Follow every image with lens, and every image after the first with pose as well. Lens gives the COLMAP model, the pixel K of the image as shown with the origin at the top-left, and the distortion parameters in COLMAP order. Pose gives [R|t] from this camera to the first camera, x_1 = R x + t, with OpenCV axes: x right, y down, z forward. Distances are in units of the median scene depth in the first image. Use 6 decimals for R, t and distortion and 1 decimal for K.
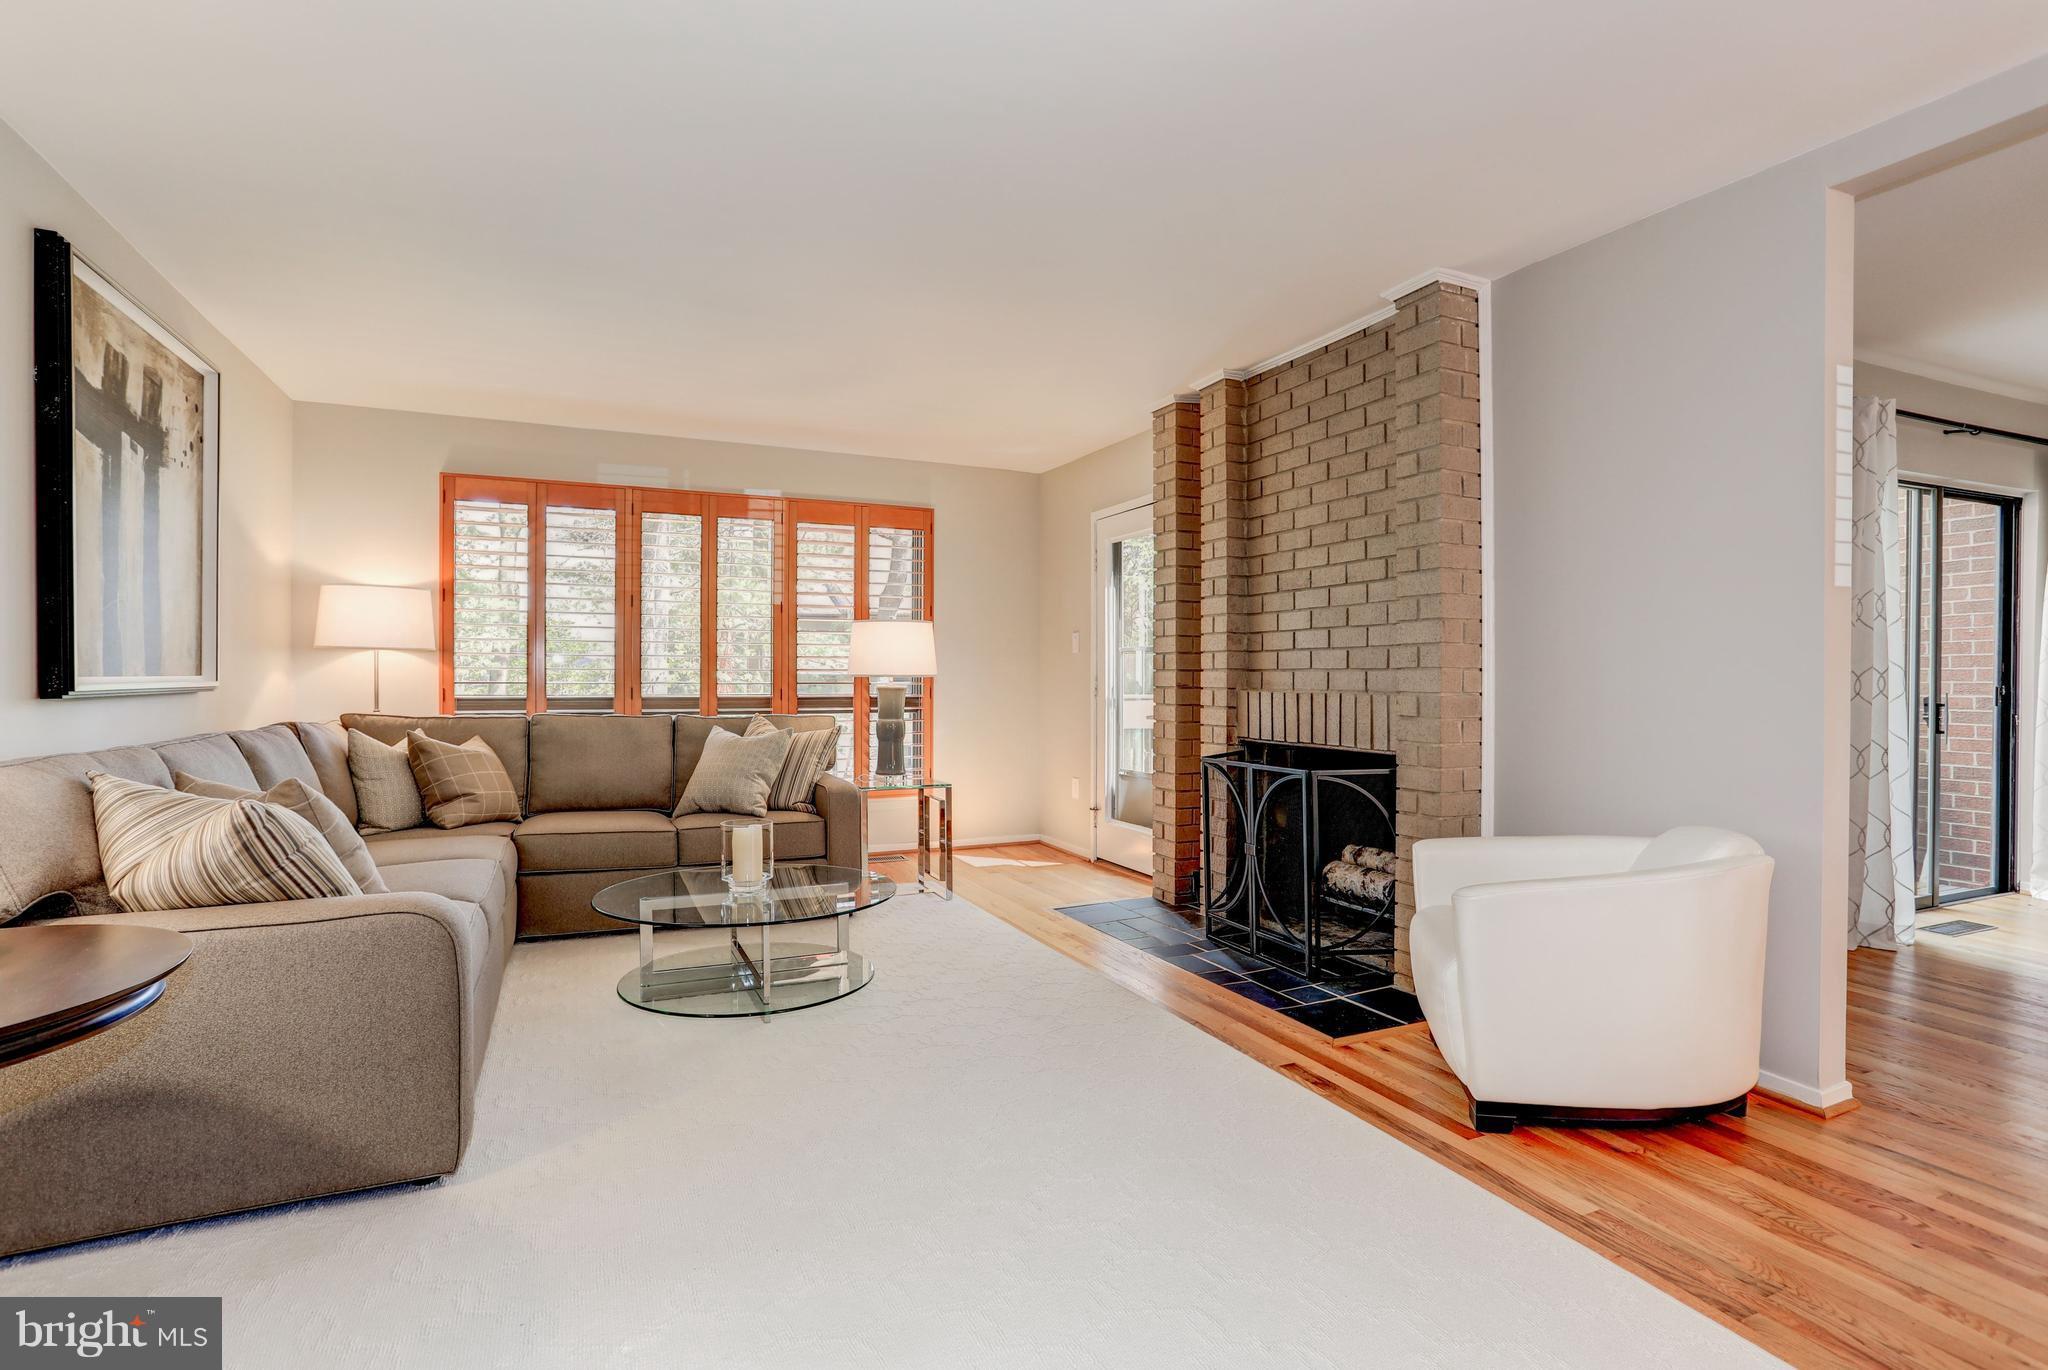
lens RADIAL K [[999.7, 0, 1024.0], [0, 999.7, 685.0], [0, 0, 1]] dist [-0.060362, 0.033548]
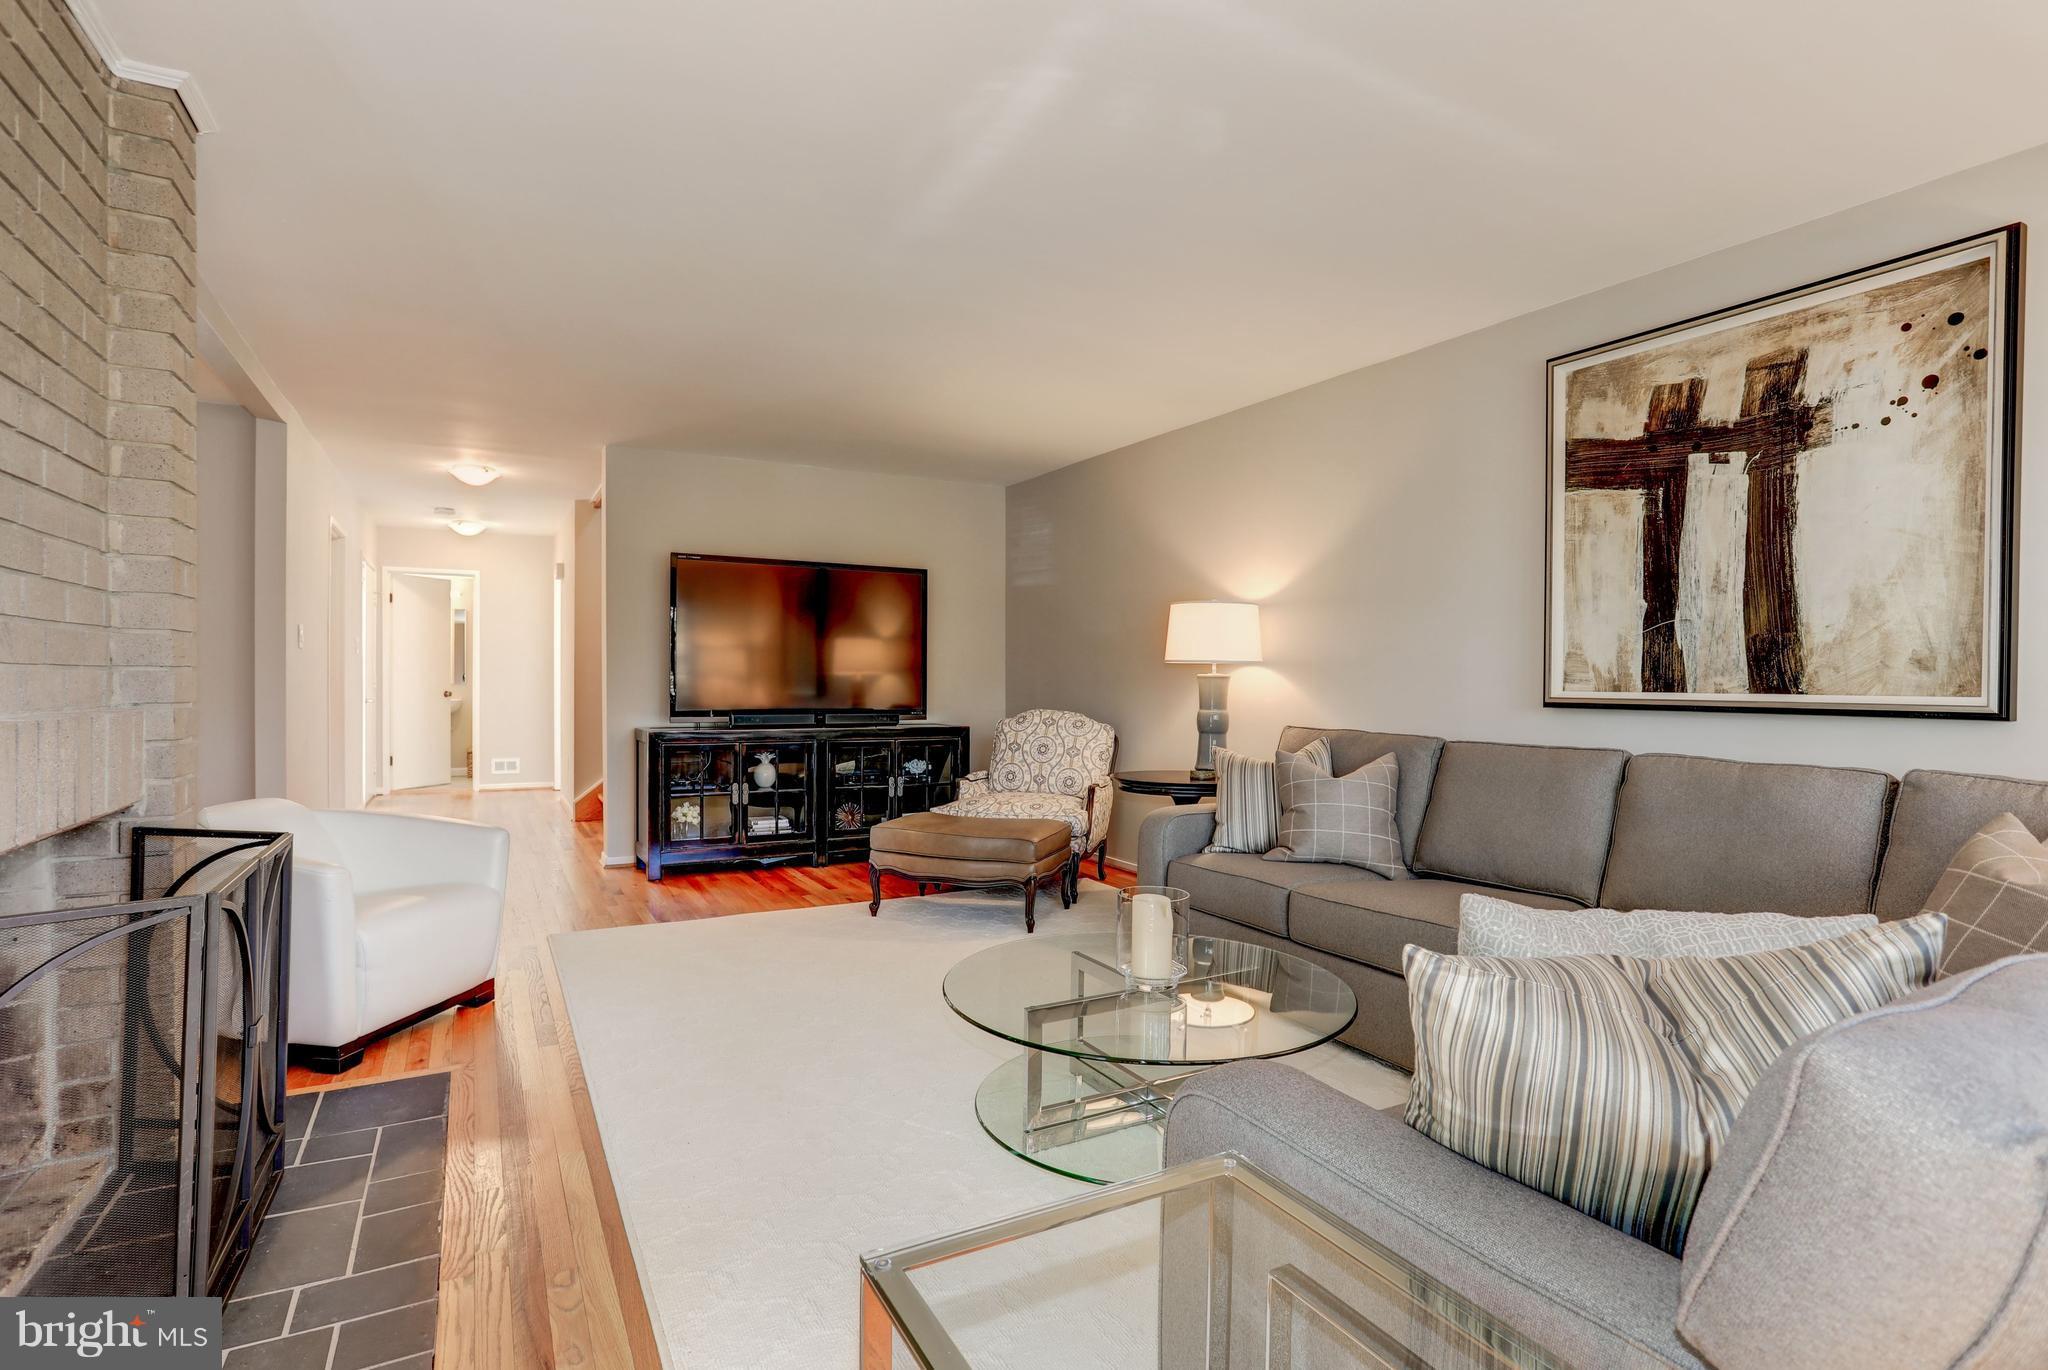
lens RADIAL K [[999.7, 0, 1024.0], [0, 999.7, 685.0], [0, 0, 1]] dist [-0.060362, 0.033548]
pose [[-0.996007, -0.004853, -0.089147, -0.088556], [-0.006334, 0.999846, 0.016343, -0.019737], [0.089054, 0.016843, -0.995884, 1.267827]]
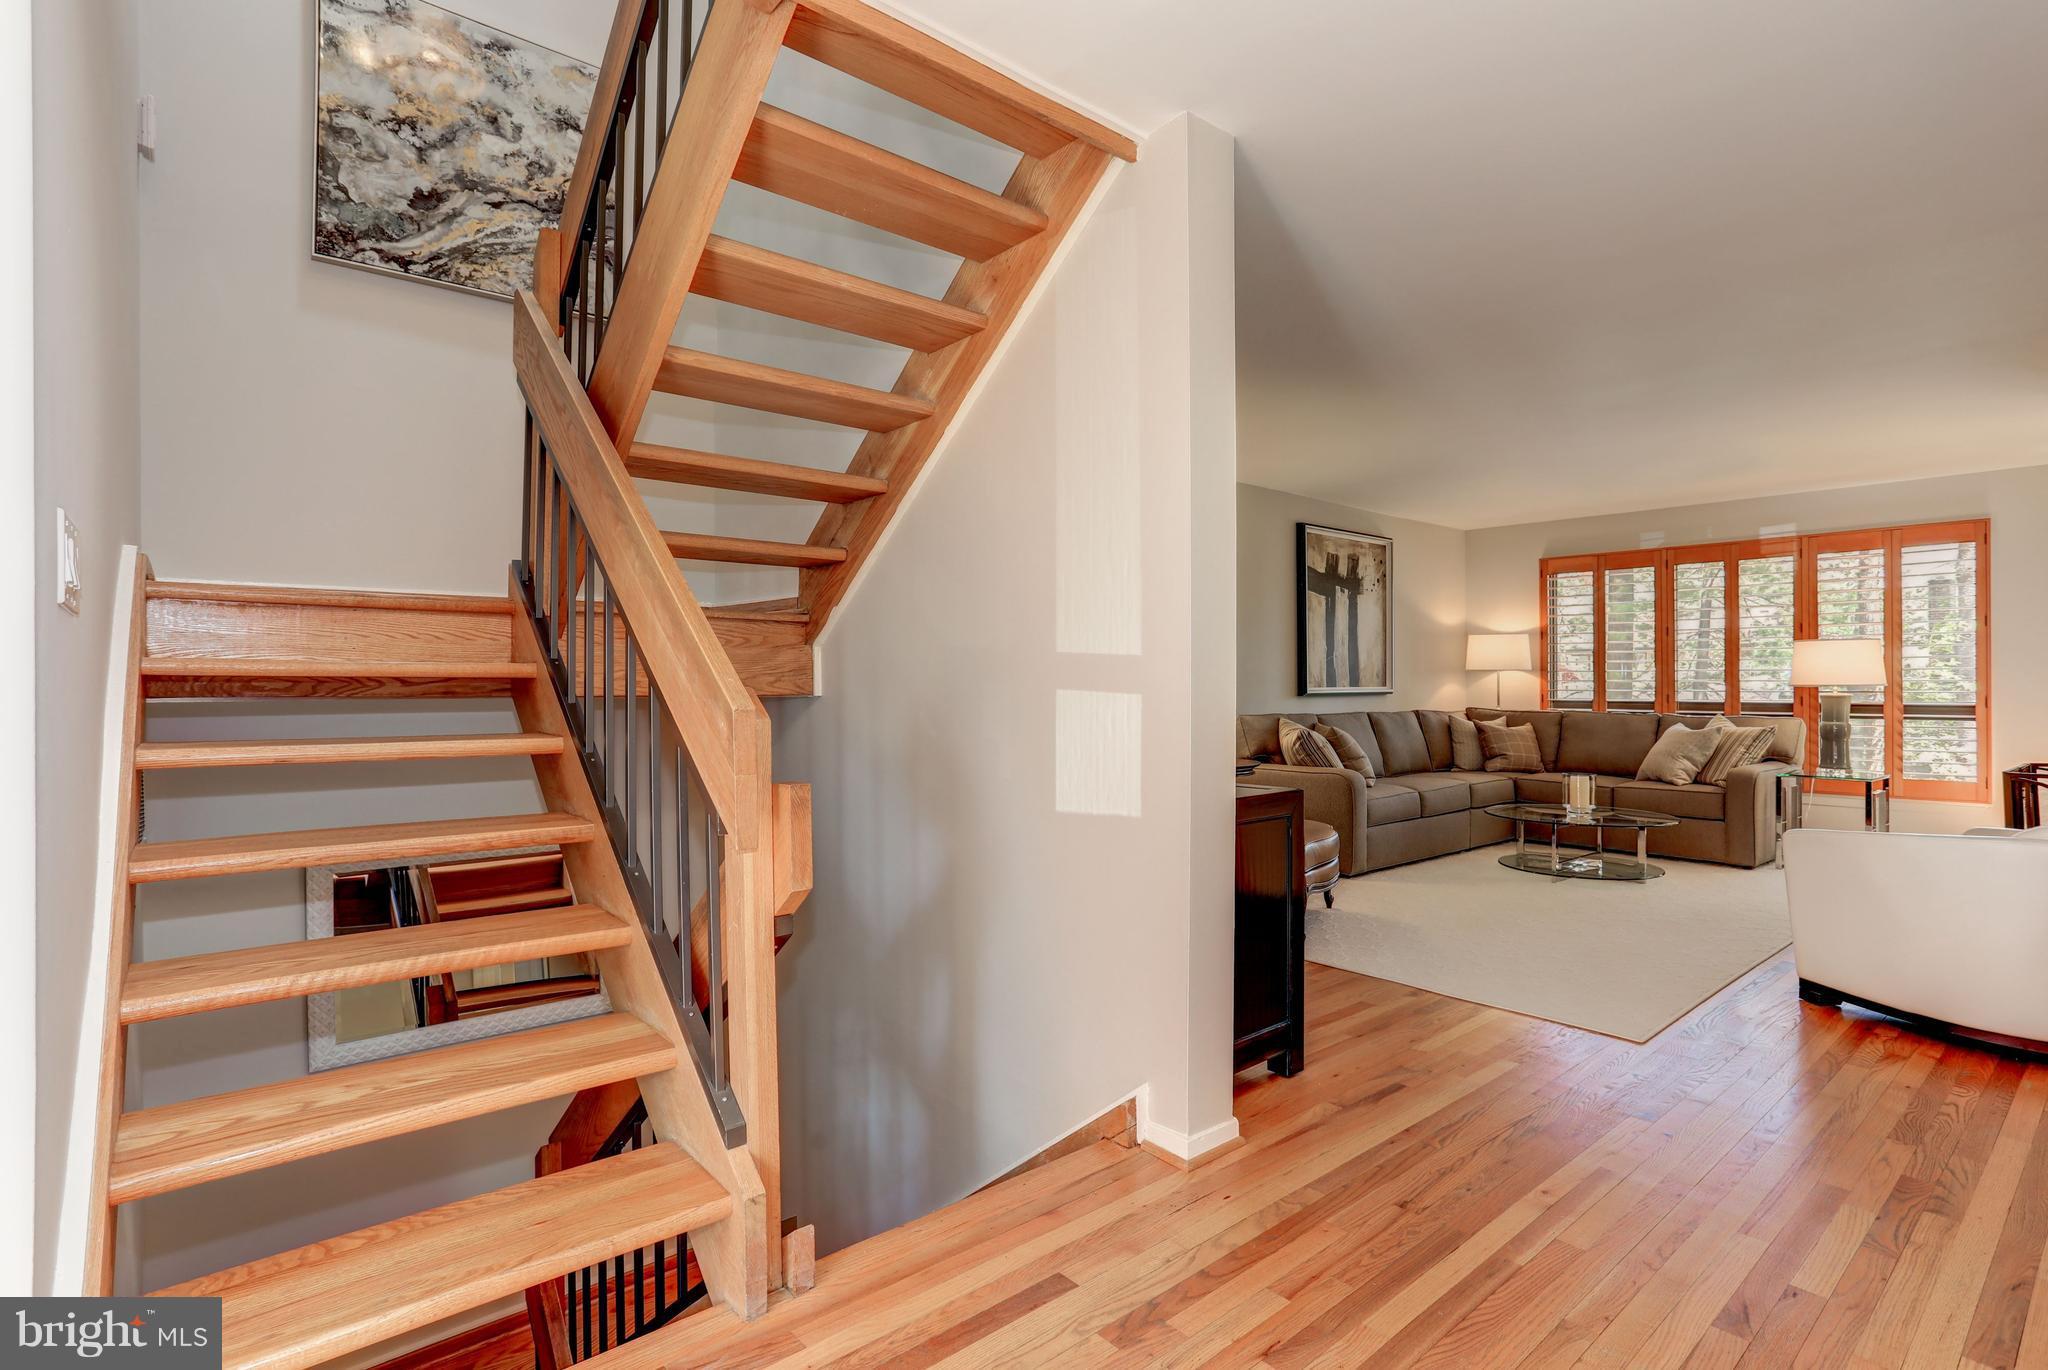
lens RADIAL K [[999.7, 0, 1024.0], [0, 999.7, 685.0], [0, 0, 1]] dist [-0.060362, 0.033548]
pose [[0.264820, -0.003859, -0.964290, 0.800342], [-0.004421, 0.999977, -0.005216, 0.000643], [0.964288, 0.005645, 0.264797, -0.255413]]
